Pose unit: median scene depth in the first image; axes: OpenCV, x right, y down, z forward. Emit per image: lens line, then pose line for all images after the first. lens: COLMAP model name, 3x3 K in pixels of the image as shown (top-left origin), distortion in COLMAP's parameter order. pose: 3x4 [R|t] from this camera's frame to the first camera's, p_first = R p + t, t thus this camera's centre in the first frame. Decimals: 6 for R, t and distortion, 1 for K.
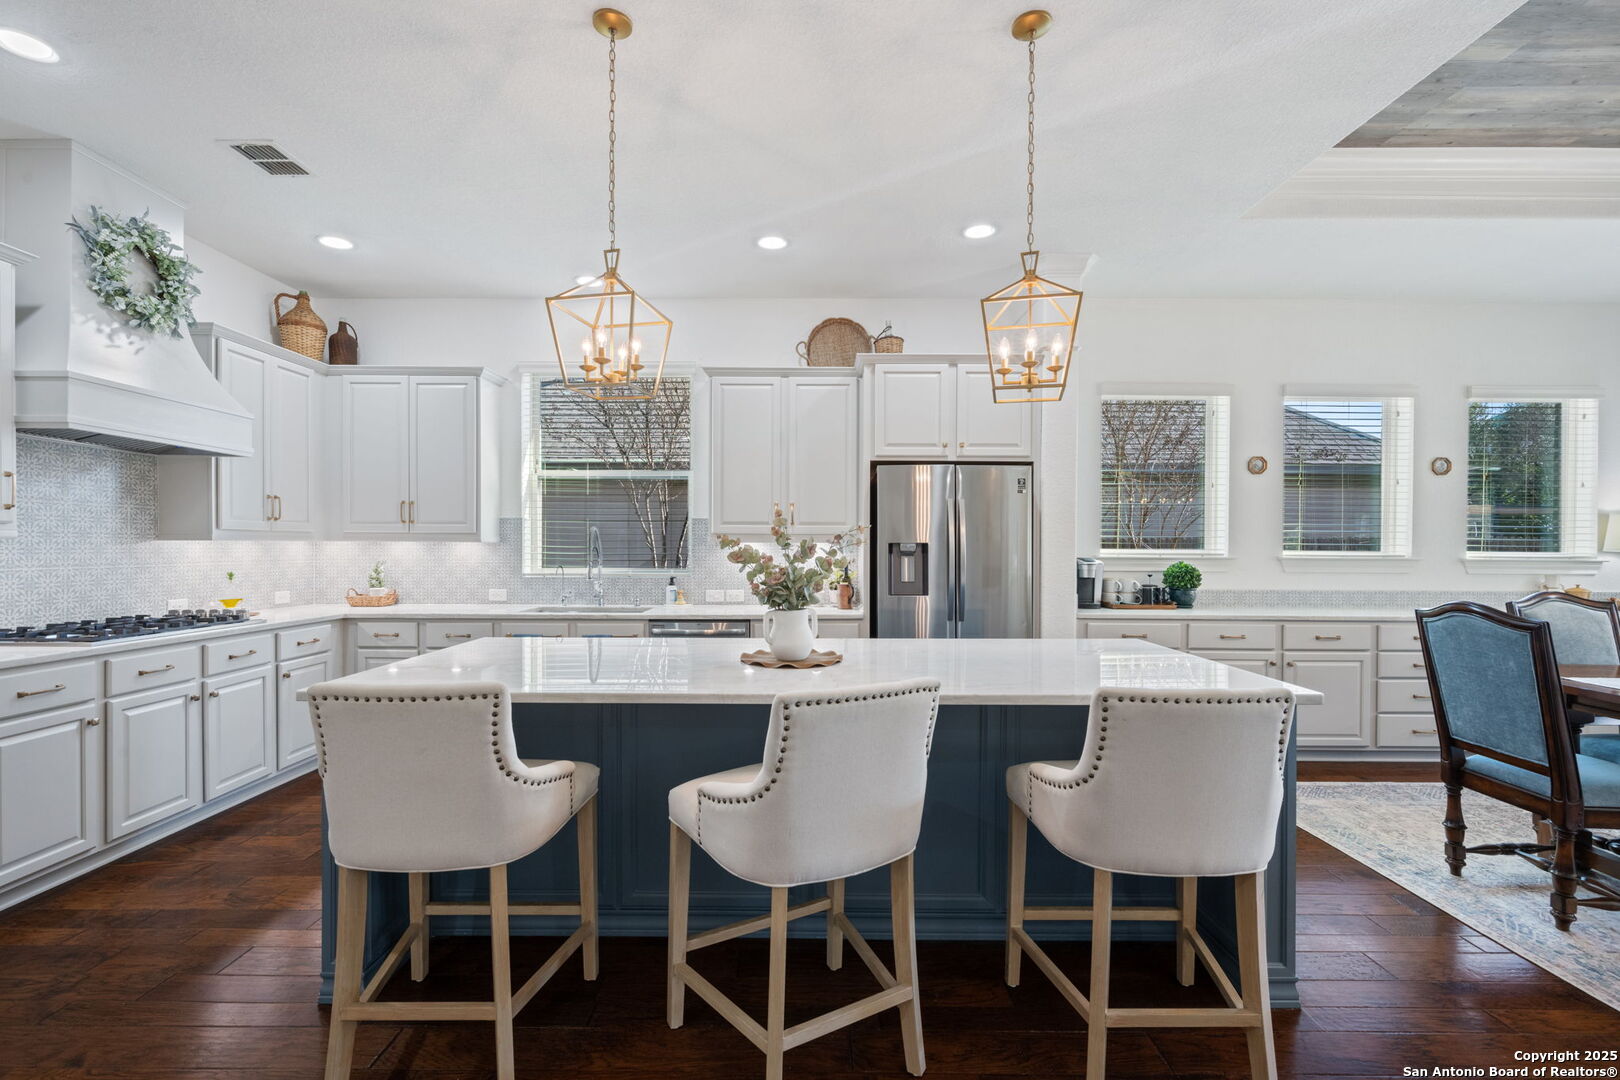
lens RADIAL K [[699.4, 0, 806.7], [0, 699.4, 550.0], [0, 0, 1]] dist [-0.000639, -0.000330]
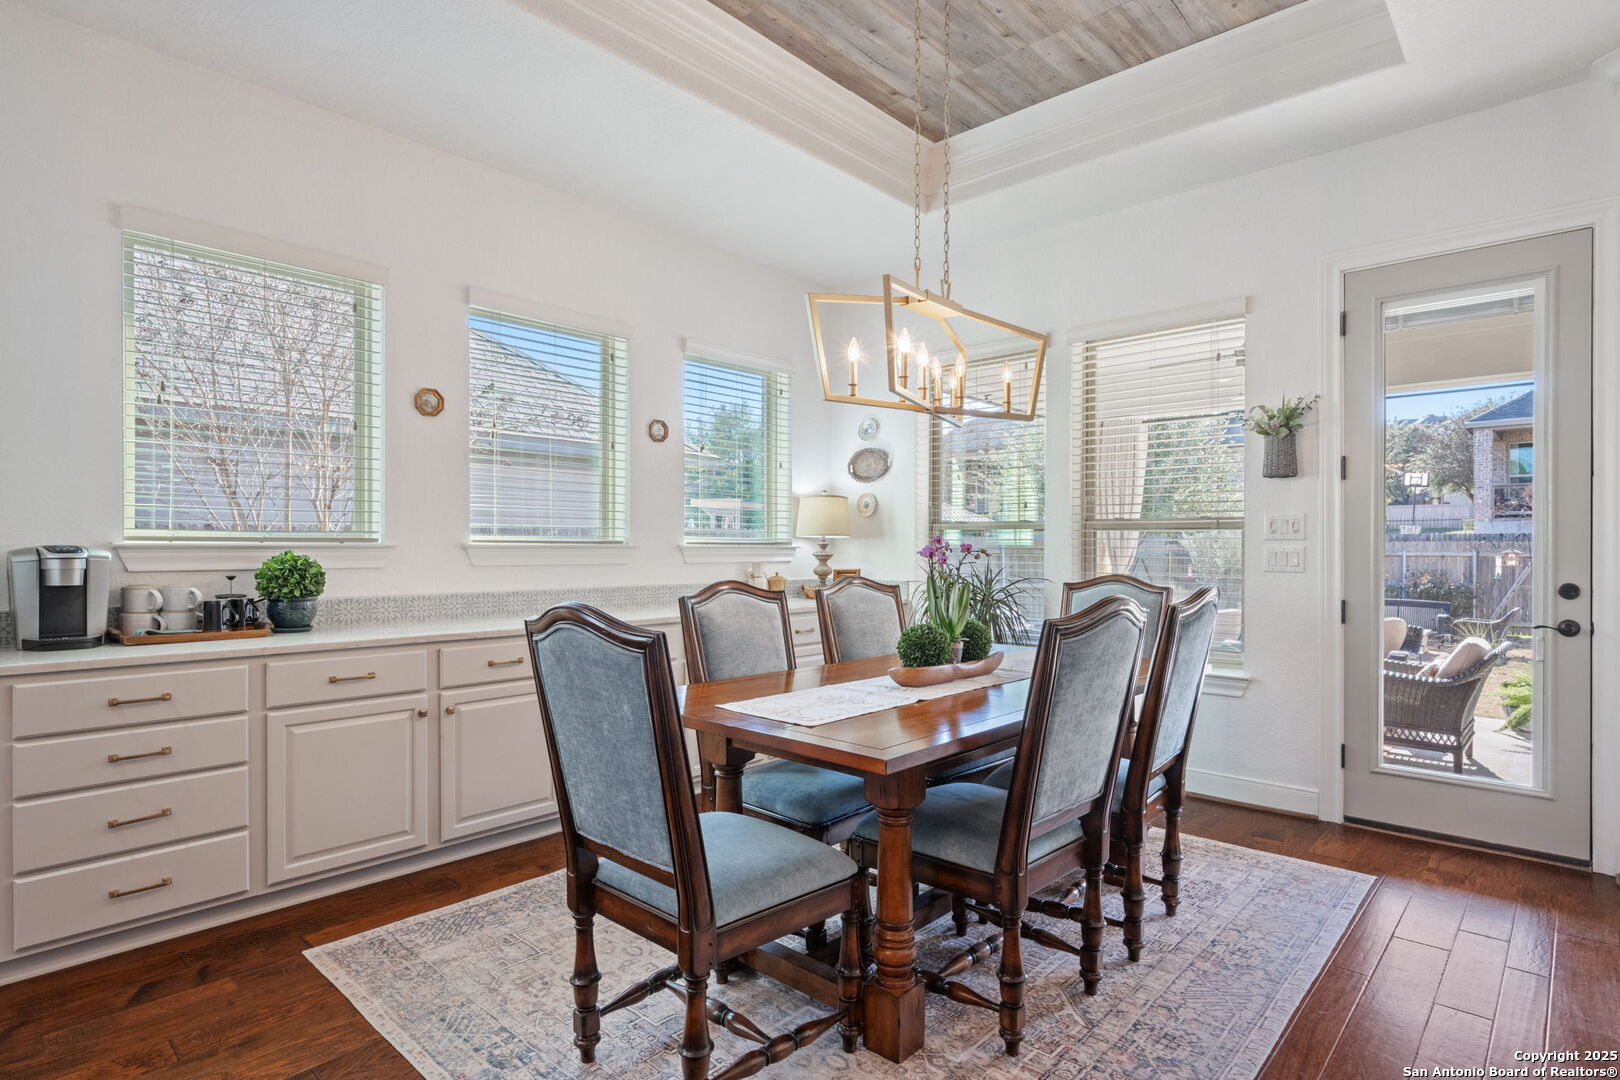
lens RADIAL K [[842.8, 0, 810.0], [0, 842.8, 540.0], [0, 0, 1]] dist [0.000711, 0.000093]
pose [[0.672836, 0.000786, 0.739791, 0.454746], [0.008368, 0.999927, -0.008674, 0.024437], [-0.739744, 0.012027, 0.672781, 0.321029]]
